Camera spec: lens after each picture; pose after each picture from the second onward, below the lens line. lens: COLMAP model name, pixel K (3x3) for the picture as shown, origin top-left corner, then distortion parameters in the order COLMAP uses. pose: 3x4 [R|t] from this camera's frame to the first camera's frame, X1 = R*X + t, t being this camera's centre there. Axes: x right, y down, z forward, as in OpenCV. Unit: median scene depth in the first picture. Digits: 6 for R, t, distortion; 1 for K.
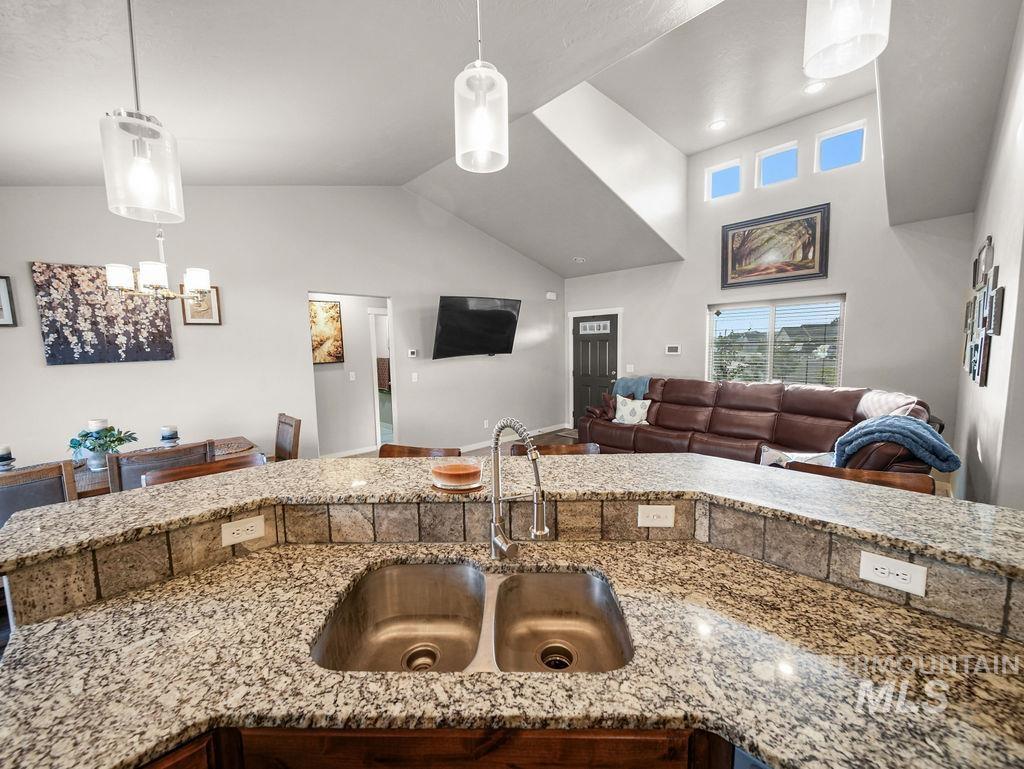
lens RADIAL K [[402.7, 0, 504.8], [0, 402.7, 384.8], [0, 0, 1]] dist [-0.002250, -0.000336]
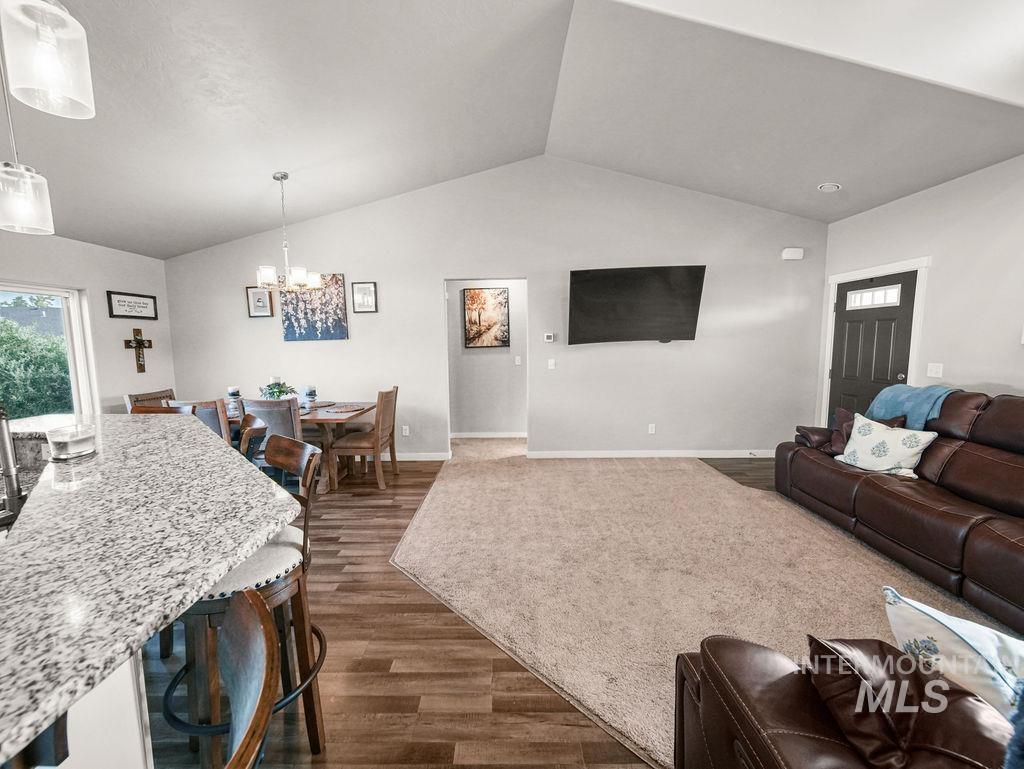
lens RADIAL K [[402.7, 0, 504.8], [0, 402.7, 384.8], [0, 0, 1]] dist [-0.002250, -0.000336]
pose [[0.712969, 0.085676, -0.695942, 0.343831], [-0.070008, 0.996246, 0.050926, -0.010588], [0.697692, 0.012413, 0.716290, 0.272838]]
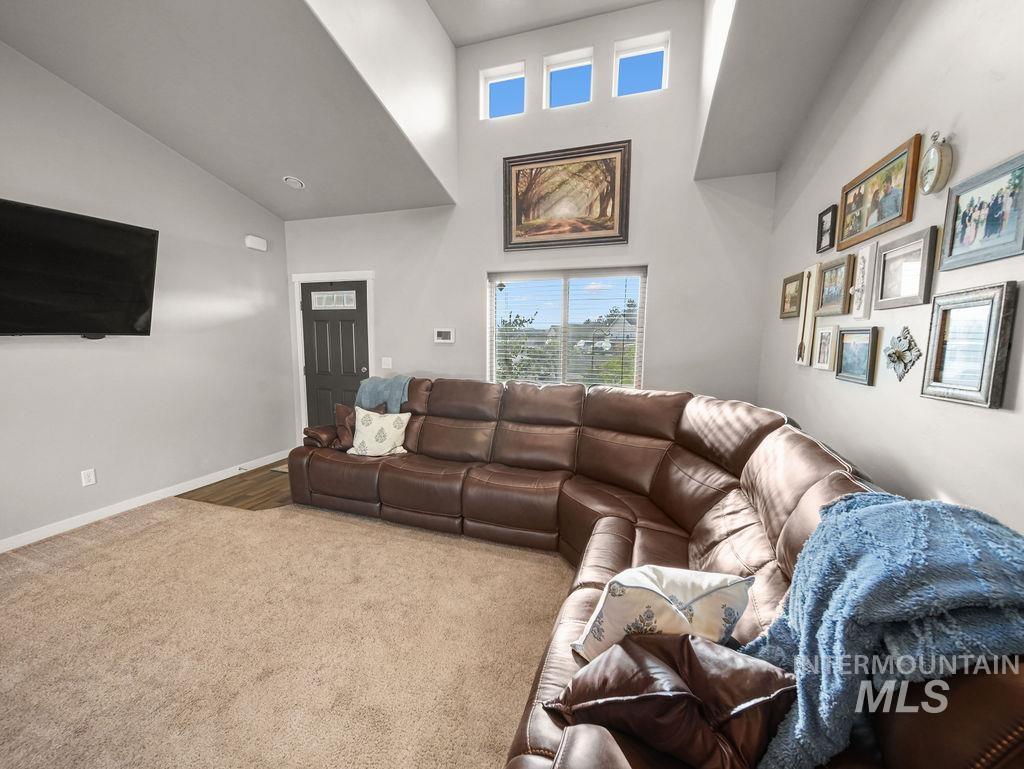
lens RADIAL K [[402.7, 0, 504.8], [0, 402.7, 384.8], [0, 0, 1]] dist [-0.002250, -0.000336]
pose [[0.883177, -0.029104, 0.468136, 0.210162], [0.020127, 0.999505, 0.024169, -0.020552], [-0.468608, -0.011923, 0.883326, 0.388478]]
